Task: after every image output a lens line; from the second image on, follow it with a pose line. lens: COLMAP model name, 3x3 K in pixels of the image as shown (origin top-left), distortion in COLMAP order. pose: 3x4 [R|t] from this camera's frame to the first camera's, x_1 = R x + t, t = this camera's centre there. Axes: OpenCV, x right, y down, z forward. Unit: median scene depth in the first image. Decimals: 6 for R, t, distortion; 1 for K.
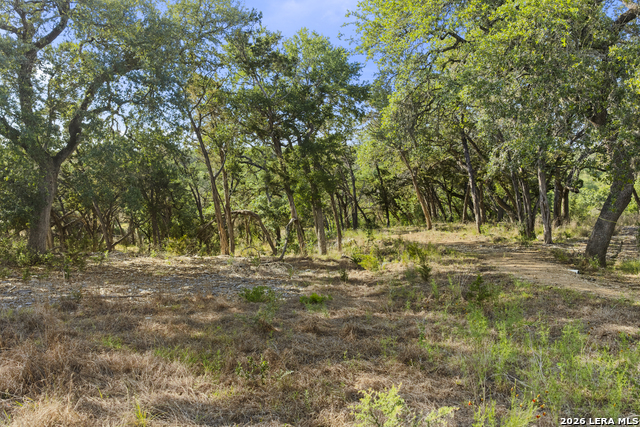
lens RADIAL K [[527.6, 0, 322.7], [0, 527.6, 212.3], [0, 0, 1]] dist [0.004389, -0.018588]
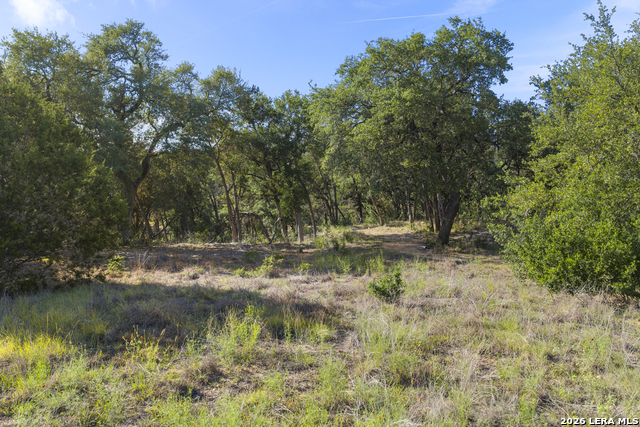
lens RADIAL K [[527.6, 0, 322.7], [0, 527.6, 212.3], [0, 0, 1]] dist [0.004389, -0.018588]
pose [[0.999853, -0.000749, -0.017142, 0.076834], [0.000817, 0.999992, 0.003953, -0.008716], [0.017139, -0.003967, 0.999845, -0.426015]]
